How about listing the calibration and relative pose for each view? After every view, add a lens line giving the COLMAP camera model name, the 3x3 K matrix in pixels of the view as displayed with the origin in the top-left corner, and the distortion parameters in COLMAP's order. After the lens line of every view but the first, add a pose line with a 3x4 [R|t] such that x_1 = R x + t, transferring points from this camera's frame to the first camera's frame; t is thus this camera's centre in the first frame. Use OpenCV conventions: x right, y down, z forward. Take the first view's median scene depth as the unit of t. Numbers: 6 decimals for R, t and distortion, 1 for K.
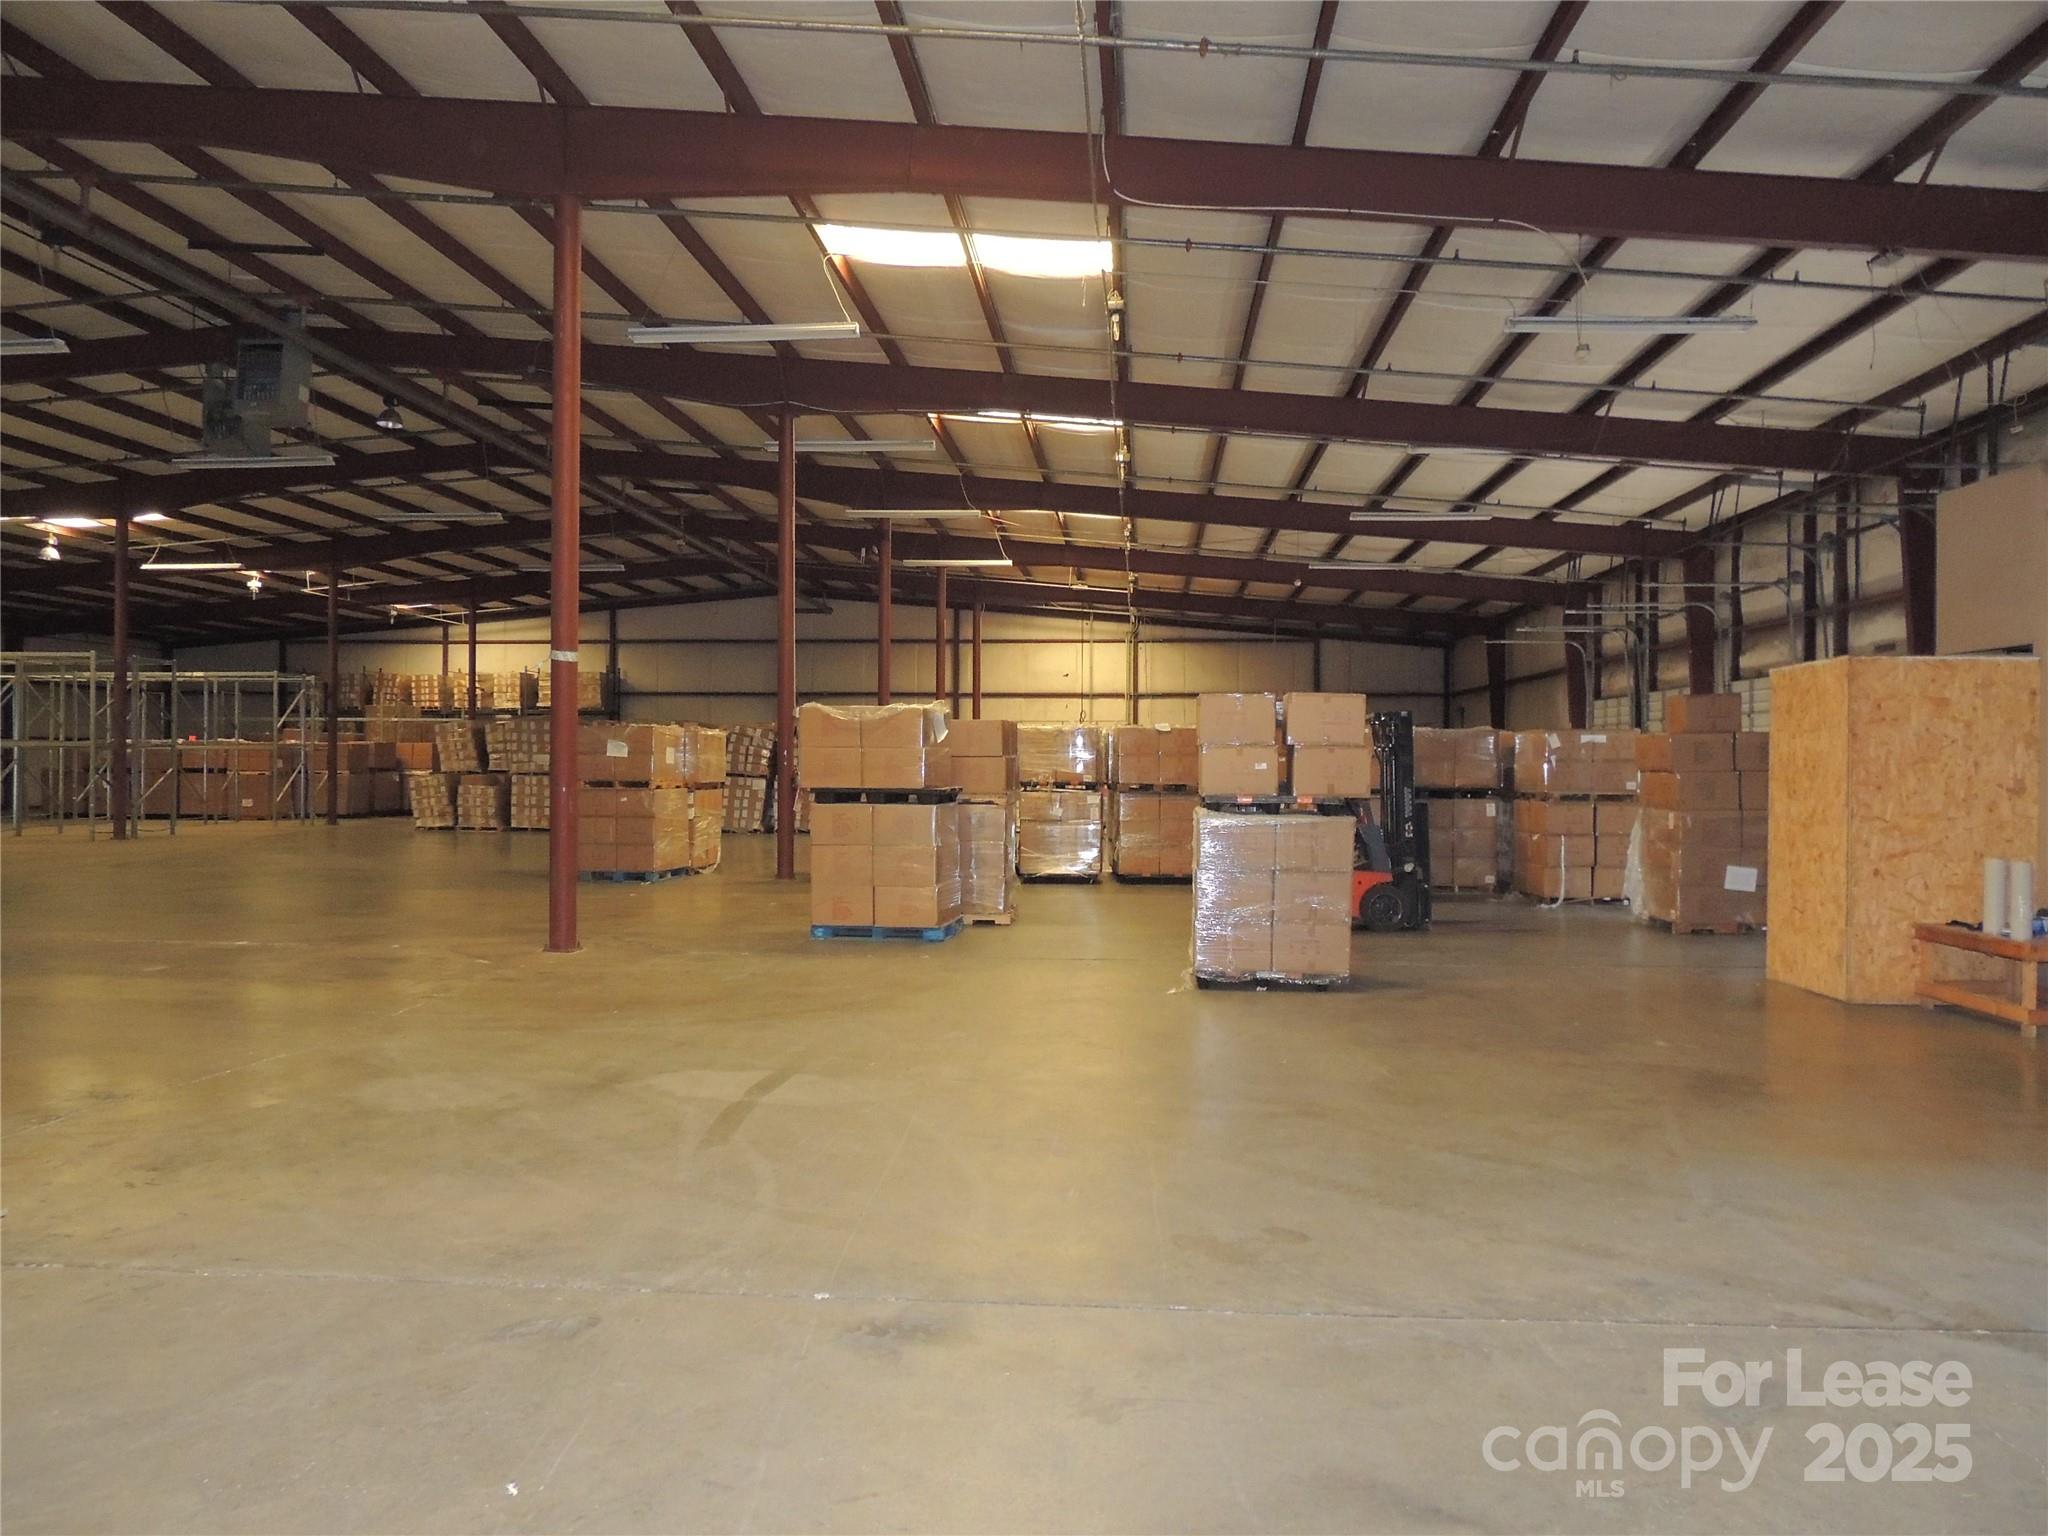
lens RADIAL K [[1458.4, 0, 1024.0], [0, 1458.4, 768.0], [0, 0, 1]] dist [-0.022859, 0.000522]
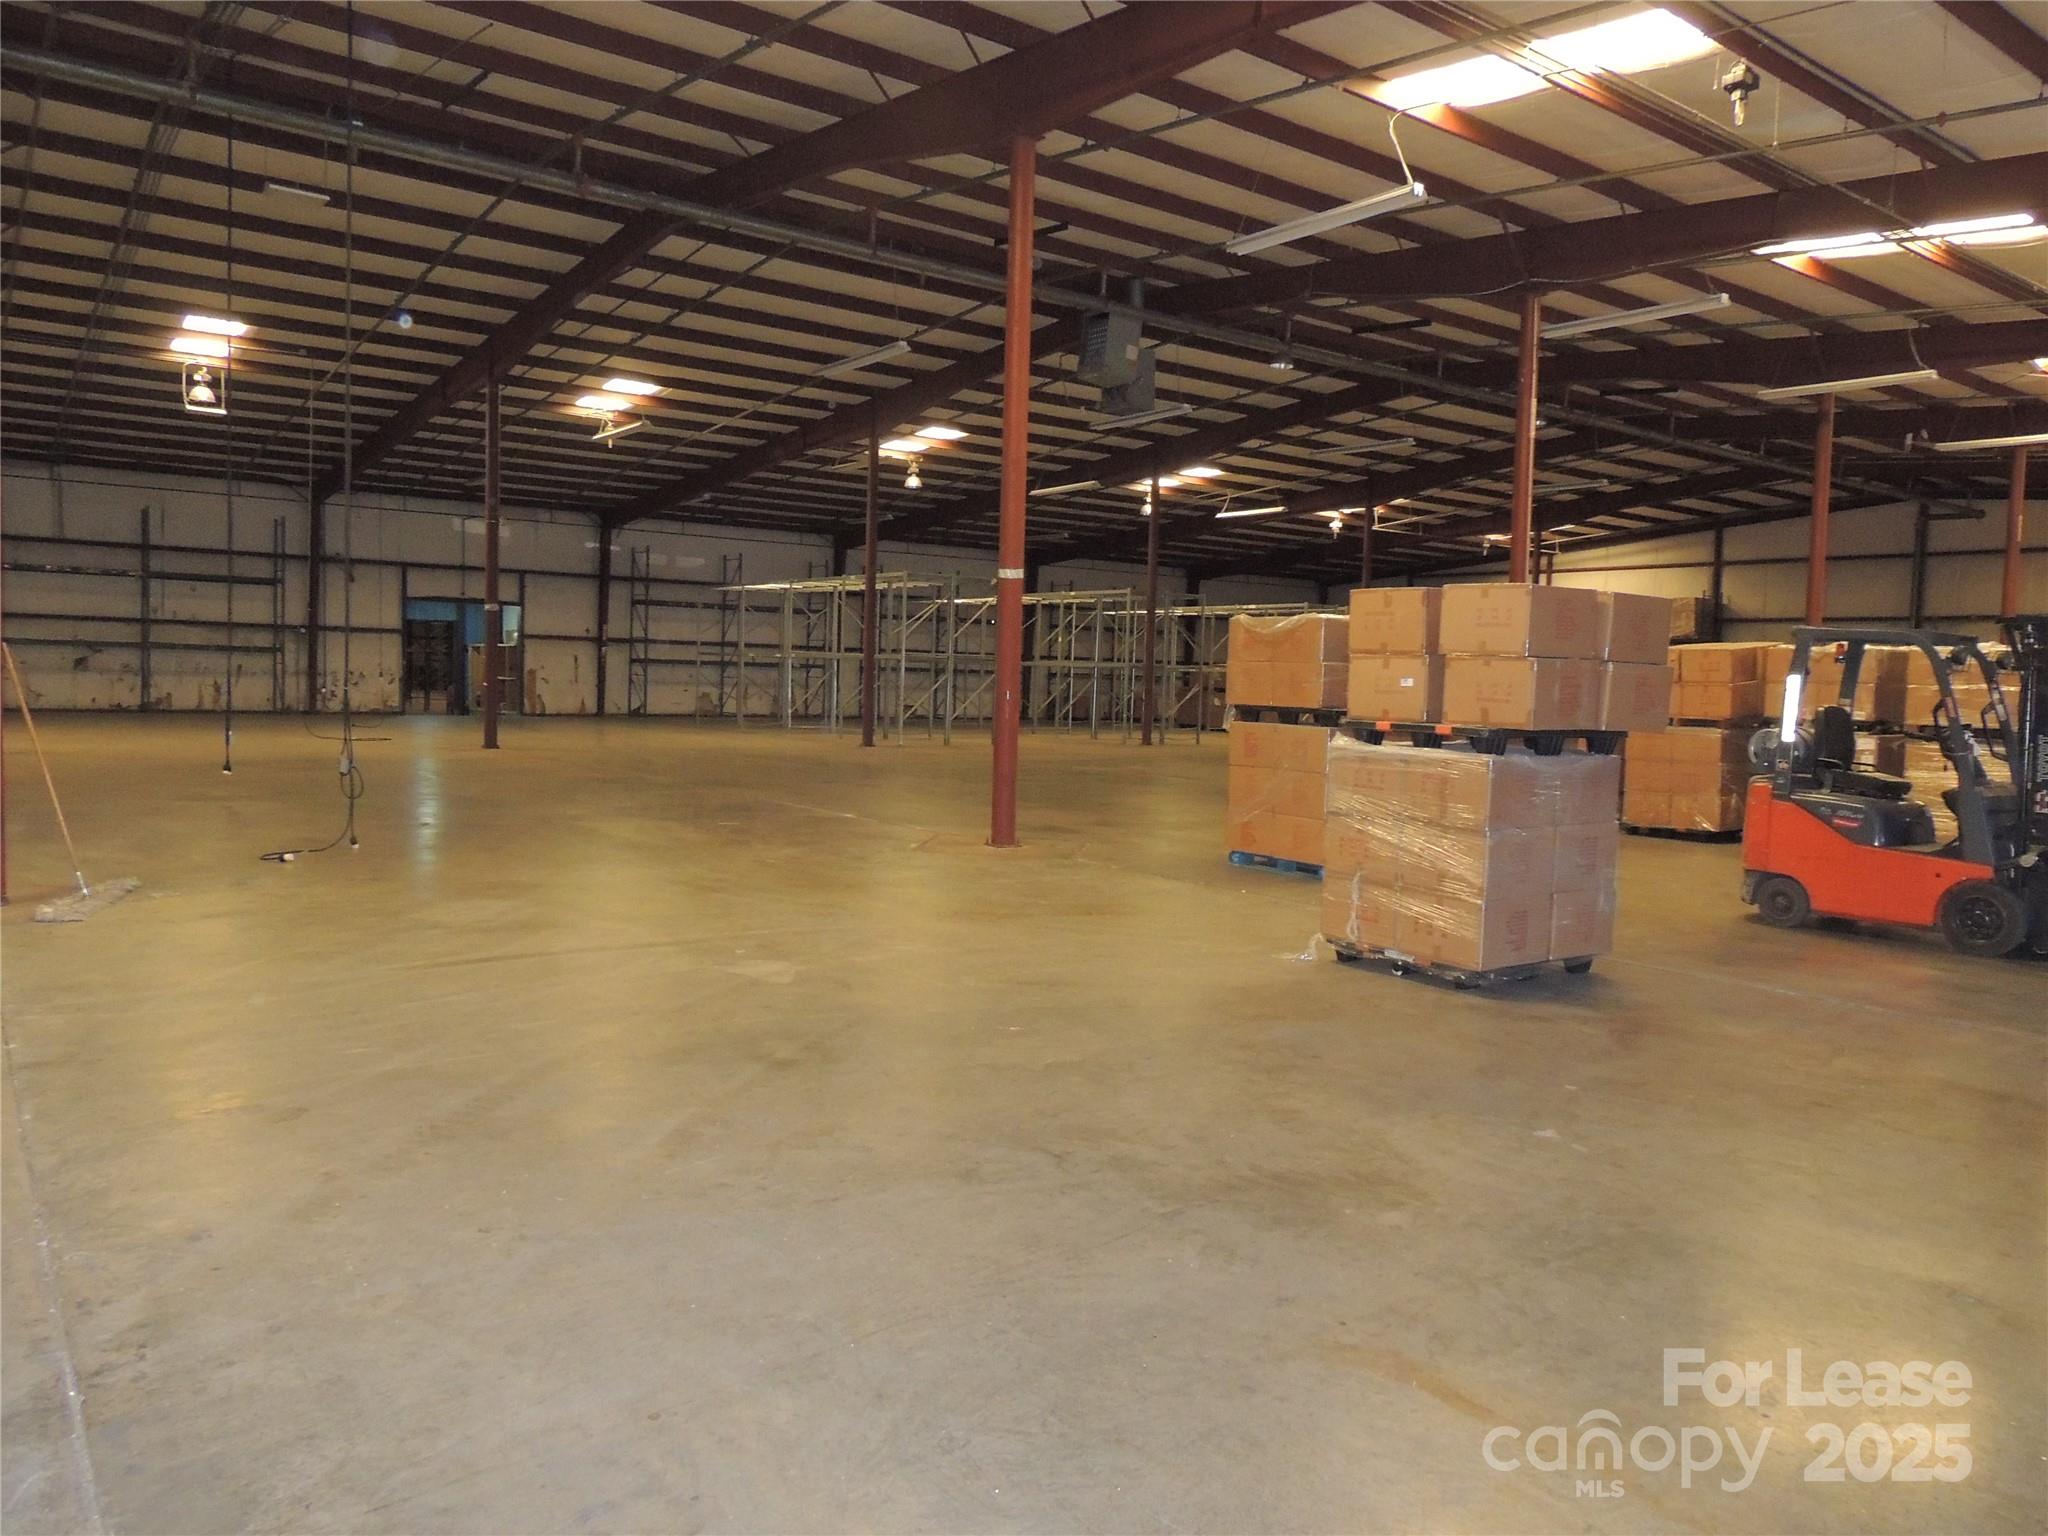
lens RADIAL K [[1458.4, 0, 1024.0], [0, 1458.4, 768.0], [0, 0, 1]] dist [-0.022859, 0.000522]
pose [[0.663612, 0.059381, -0.745717, 0.389258], [-0.025793, 0.998068, 0.056523, 0.003505], [0.747632, -0.018275, 0.663861, 0.224796]]
